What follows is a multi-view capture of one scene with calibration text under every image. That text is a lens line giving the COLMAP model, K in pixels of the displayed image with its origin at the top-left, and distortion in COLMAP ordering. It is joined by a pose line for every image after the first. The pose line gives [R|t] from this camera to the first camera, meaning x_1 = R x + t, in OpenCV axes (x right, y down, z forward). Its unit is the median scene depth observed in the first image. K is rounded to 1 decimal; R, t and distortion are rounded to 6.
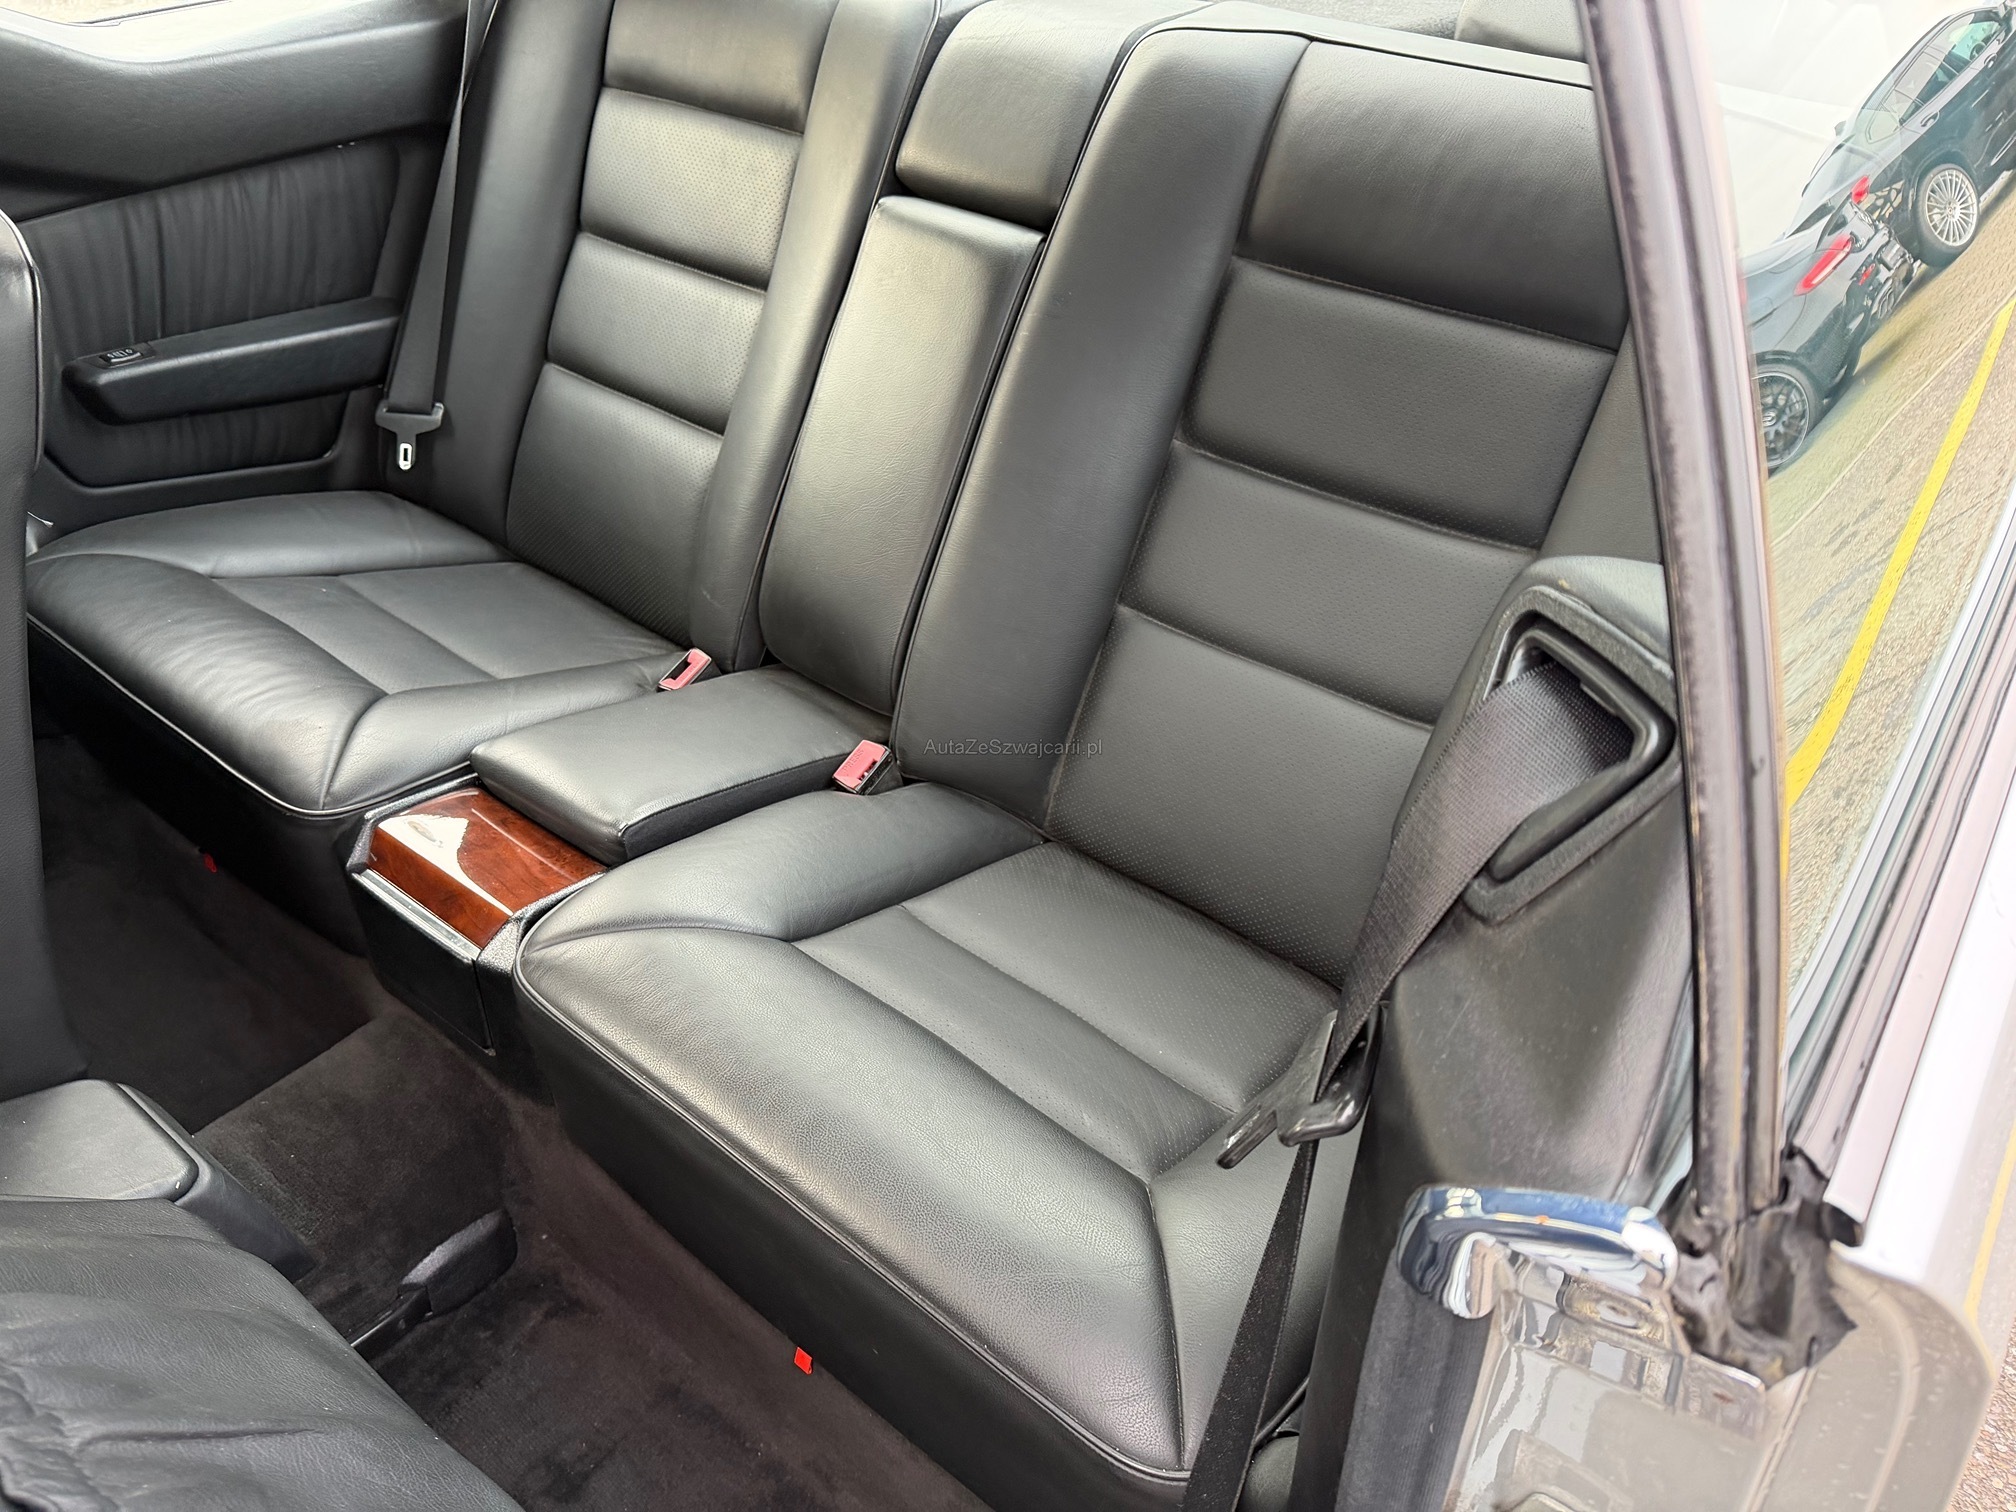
lens RADIAL K [[1413.0, 0, 999.7], [0, 1413.0, 742.0], [0, 0, 1]] dist [0.001545, -0.017264]
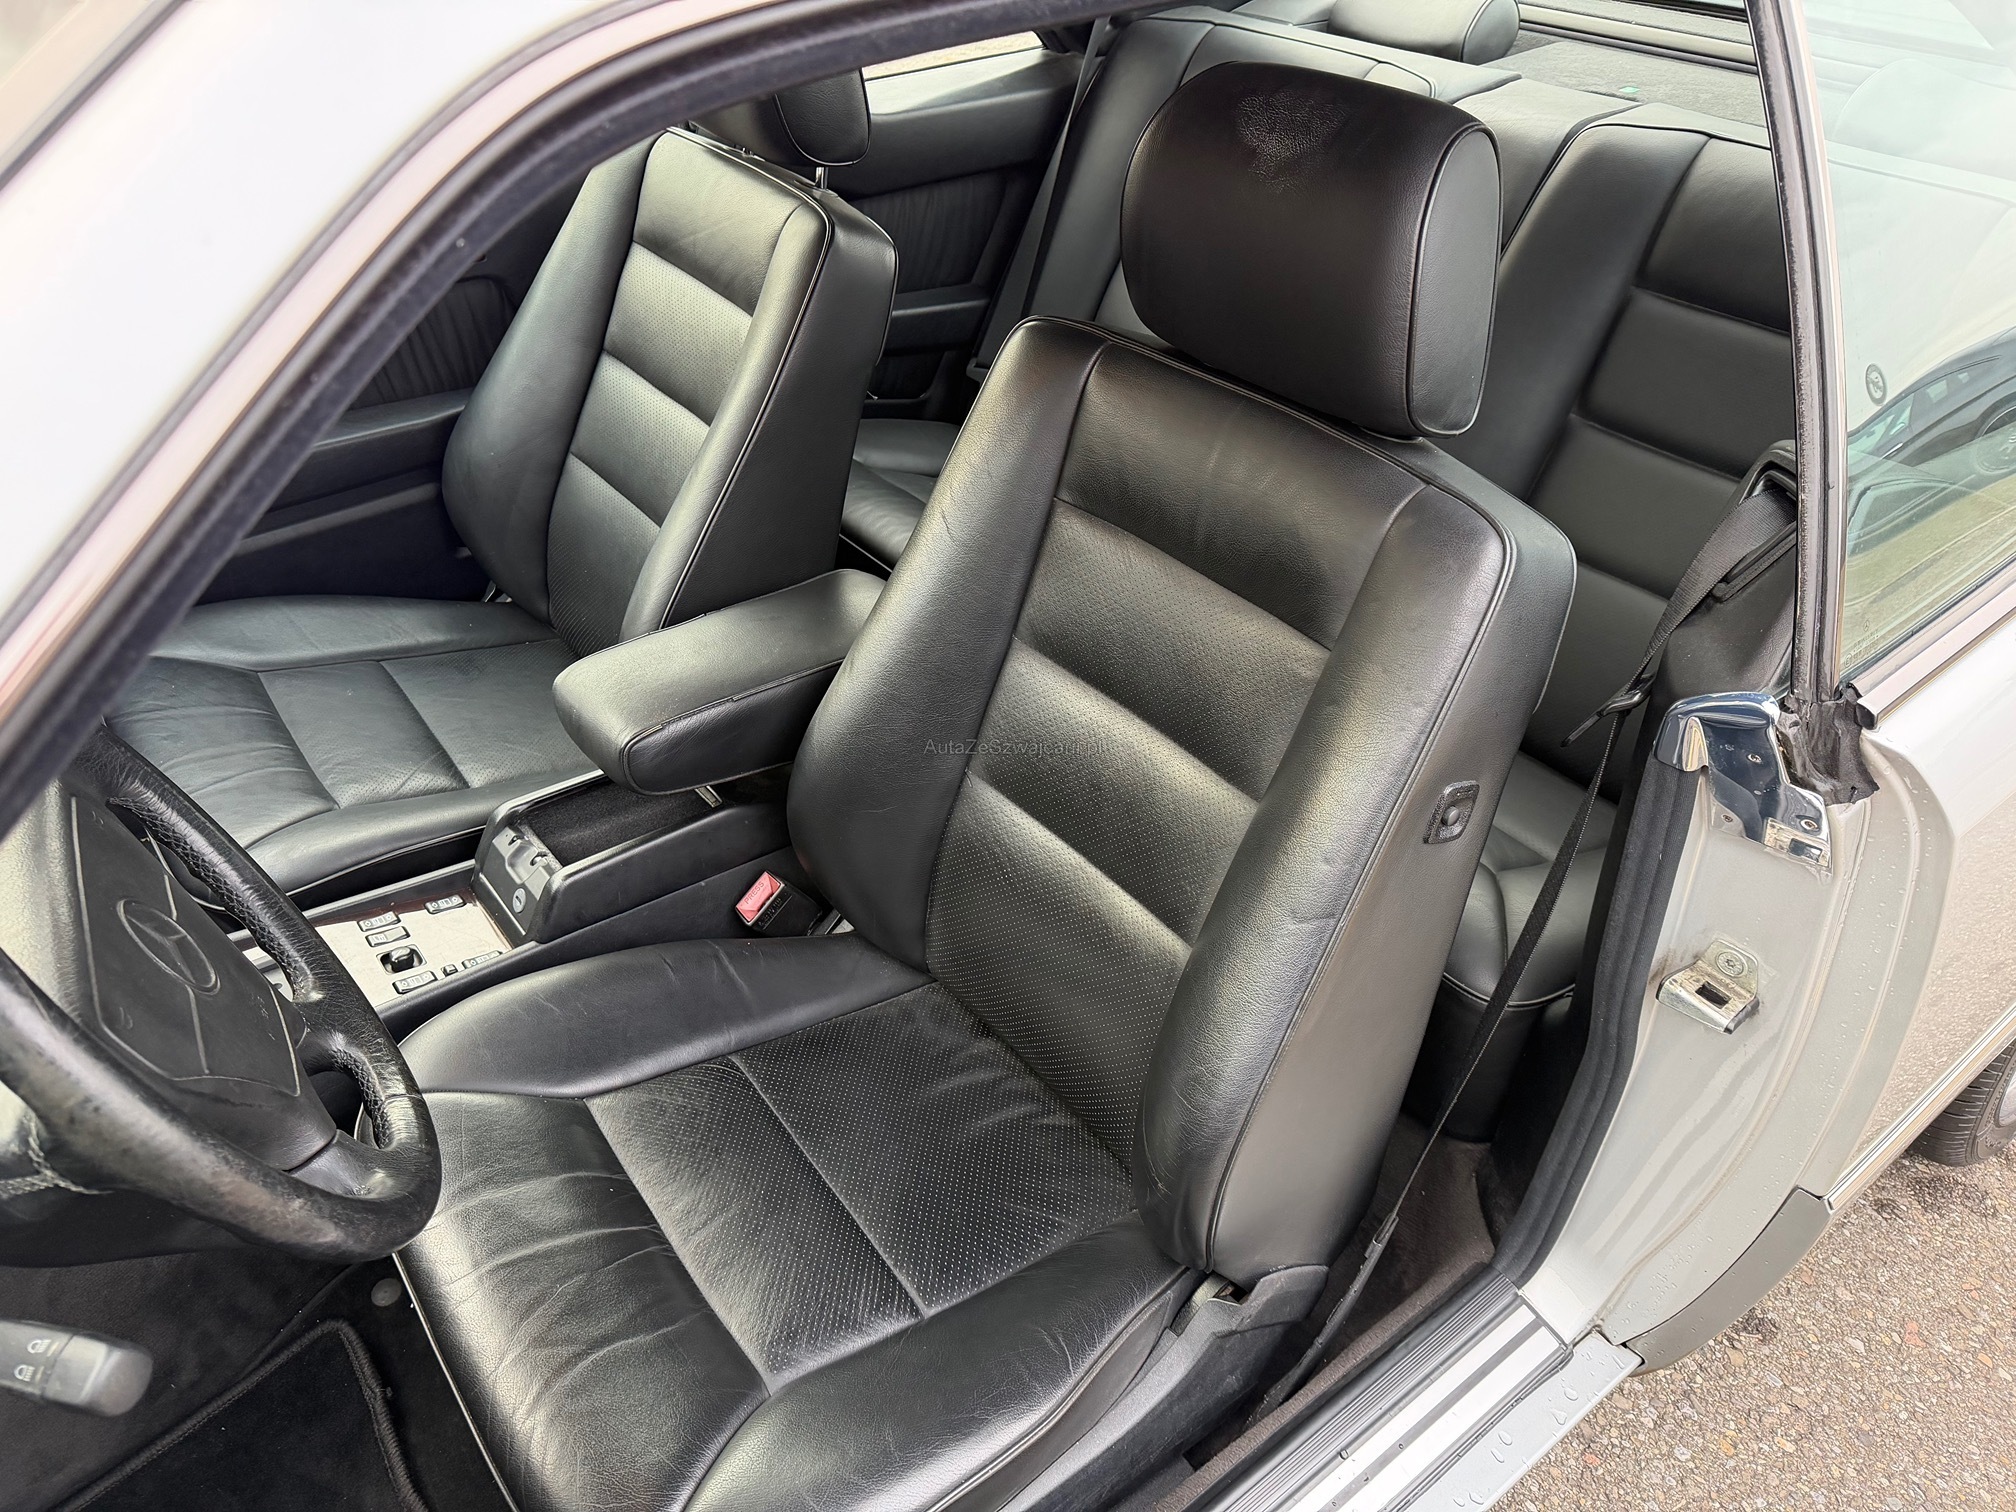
lens RADIAL K [[1413.0, 0, 1003.2], [0, 1413.0, 763.6], [0, 0, 1]] dist [0.001545, -0.017264]
pose [[0.968353, 0.128581, -0.213913, -0.082414], [-0.129019, 0.991570, 0.011972, 0.198109], [0.213649, 0.016006, 0.976779, -0.513545]]
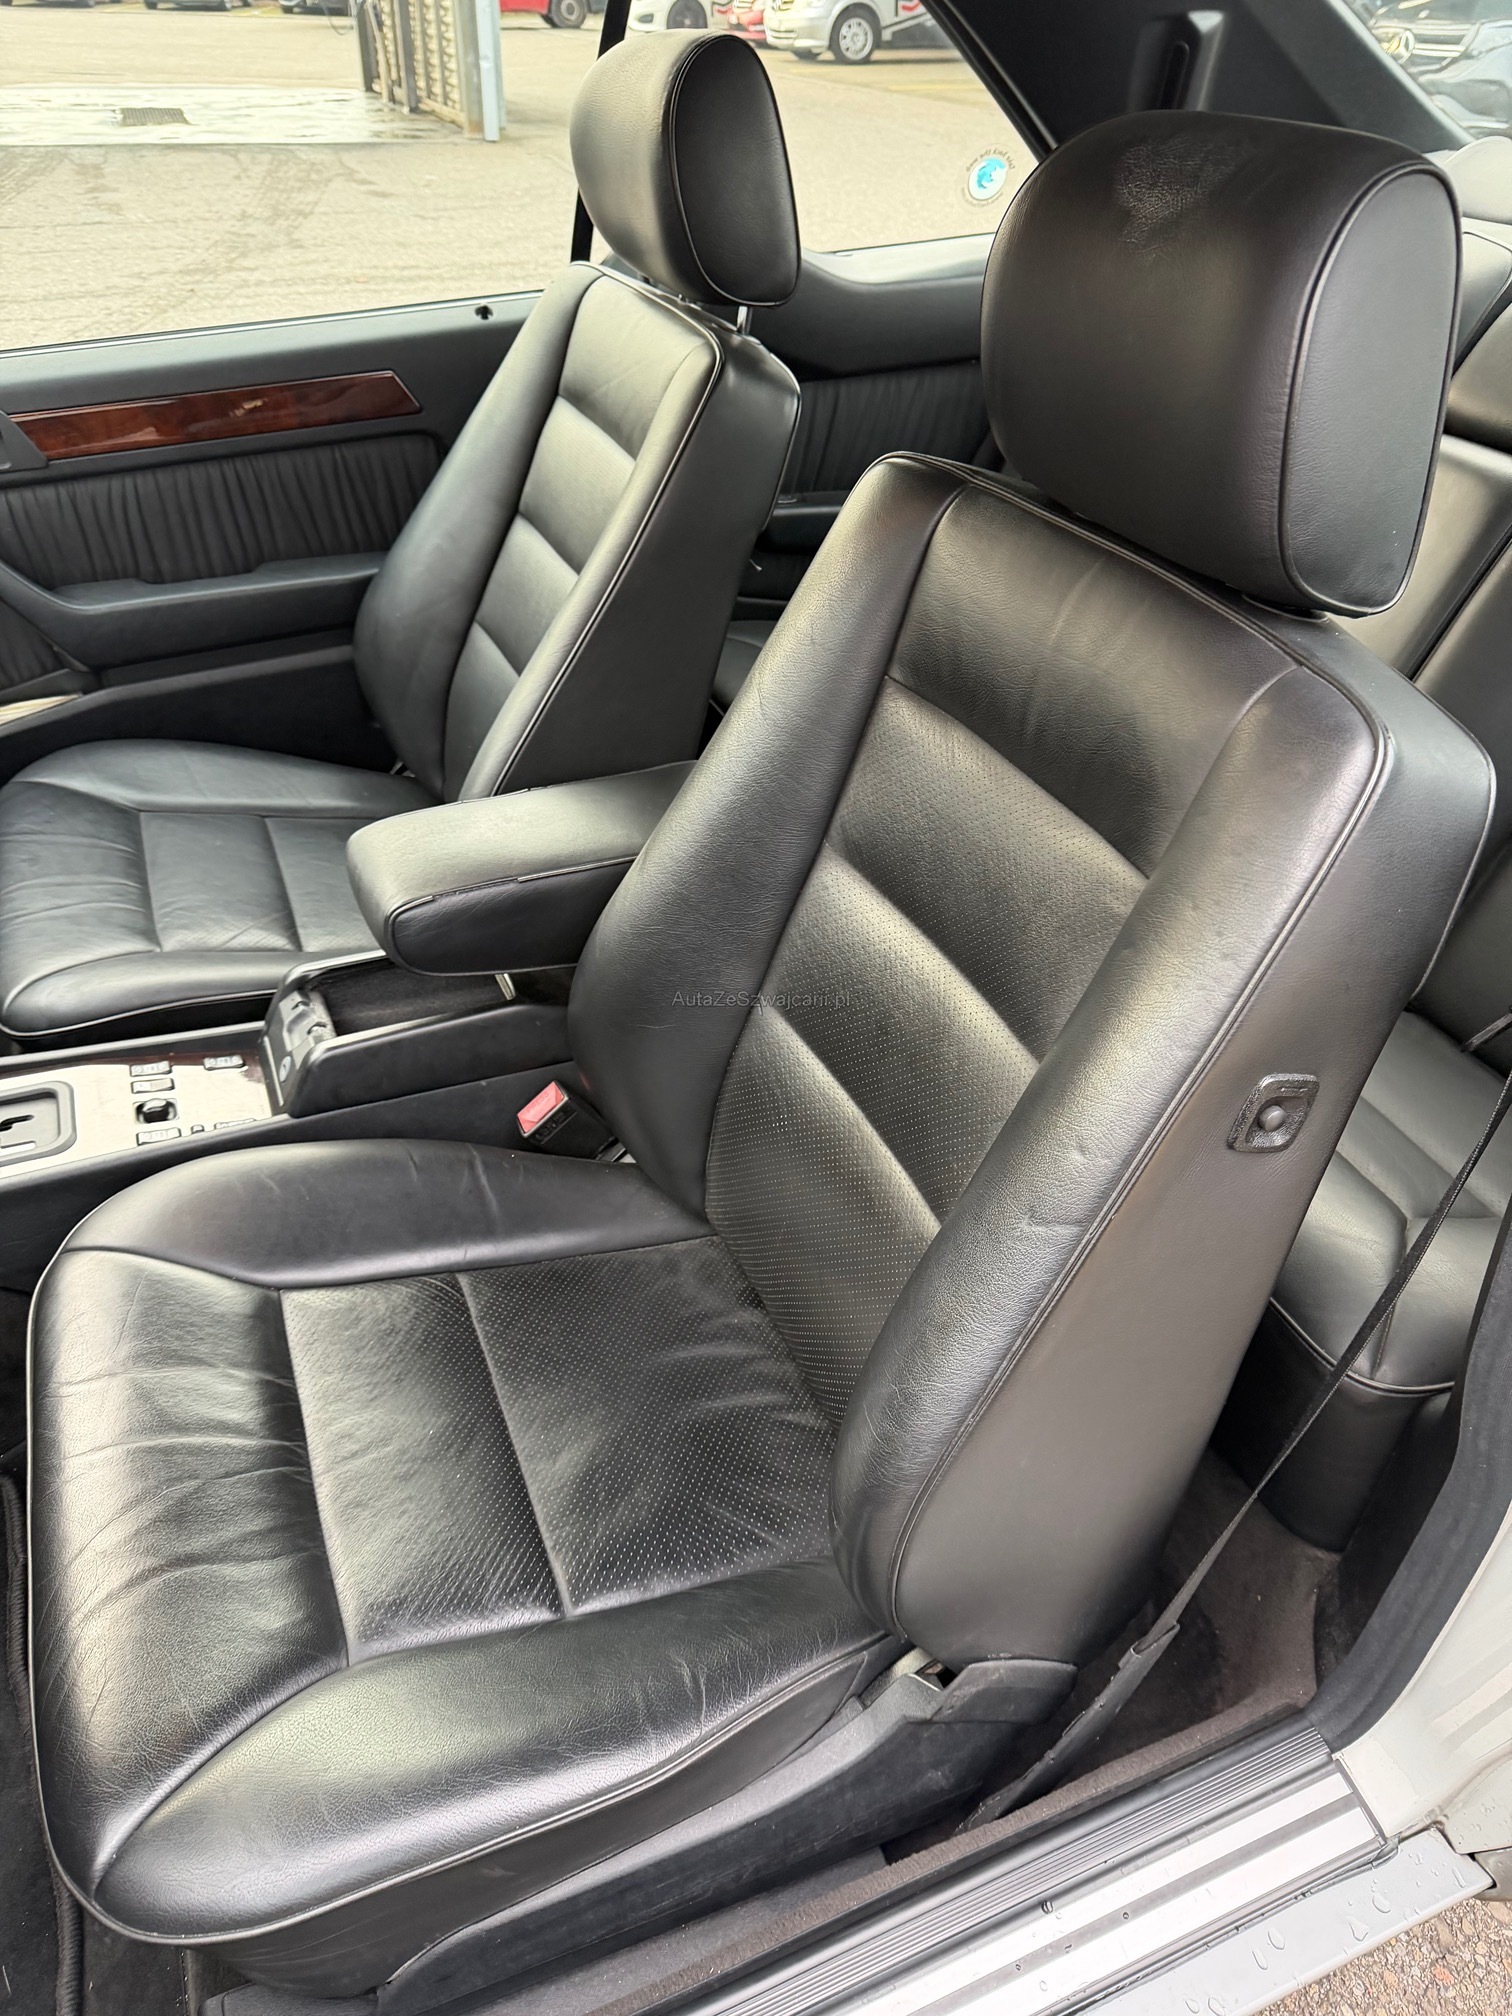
lens RADIAL K [[1413.0, 0, 758.4], [0, 1413.0, 1037.3], [0, 0, 1]] dist [0.001545, -0.017264]
pose [[0.873701, 0.263327, -0.409030, 0.059782], [-0.263331, 0.962992, 0.057475, 0.194062], [0.409027, 0.057495, 0.910709, -0.277013]]
